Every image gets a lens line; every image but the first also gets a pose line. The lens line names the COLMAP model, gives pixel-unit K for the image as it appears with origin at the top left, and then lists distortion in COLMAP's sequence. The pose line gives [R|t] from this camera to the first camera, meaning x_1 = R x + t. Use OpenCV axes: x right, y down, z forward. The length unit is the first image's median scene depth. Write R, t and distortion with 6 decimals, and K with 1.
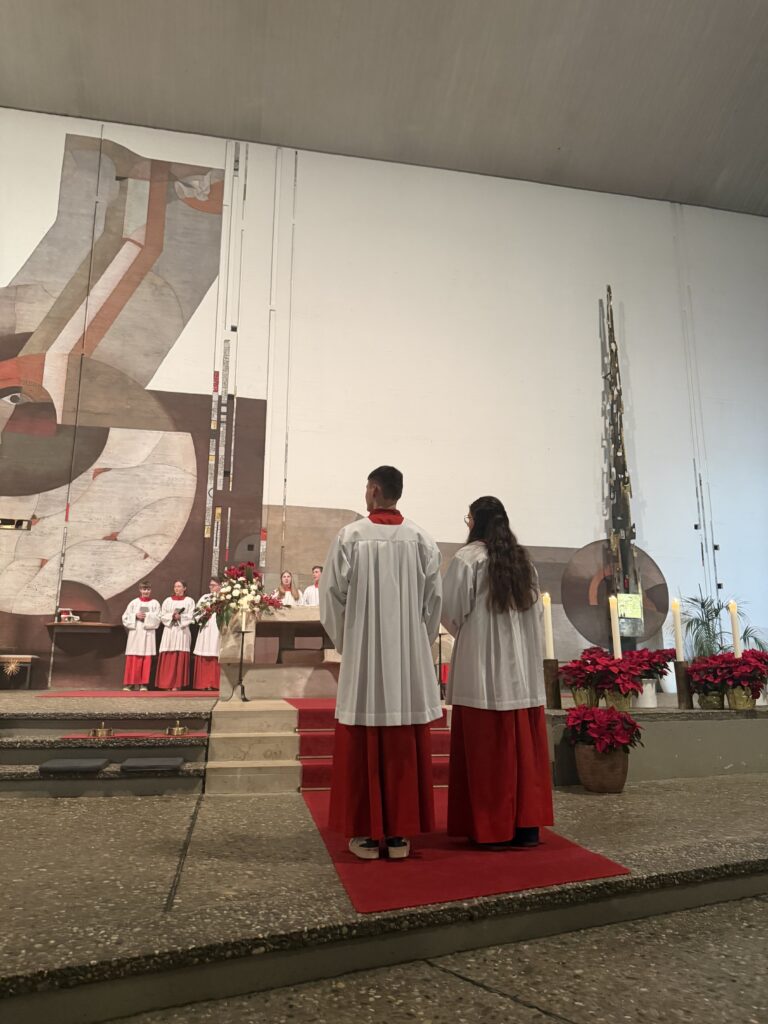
lens RADIAL K [[735.2, 0, 409.1], [0, 735.2, 510.3], [0, 0, 1]] dist [0.040684, -0.062349]
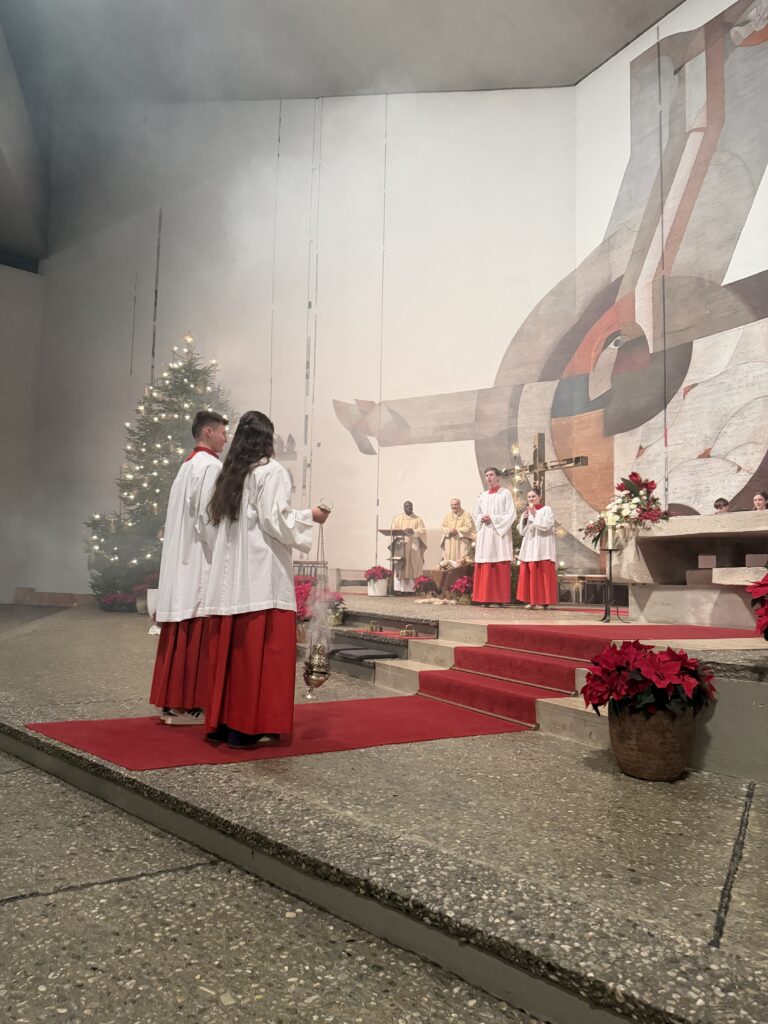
lens RADIAL K [[741.6, 0, 344.6], [0, 741.6, 509.0], [0, 0, 1]] dist [0.010534, -0.002454]
pose [[0.291332, -0.088098, -0.952557, 0.354553], [0.180292, 0.982963, -0.035769, 0.053927], [0.939479, -0.161317, 0.302252, 0.254643]]
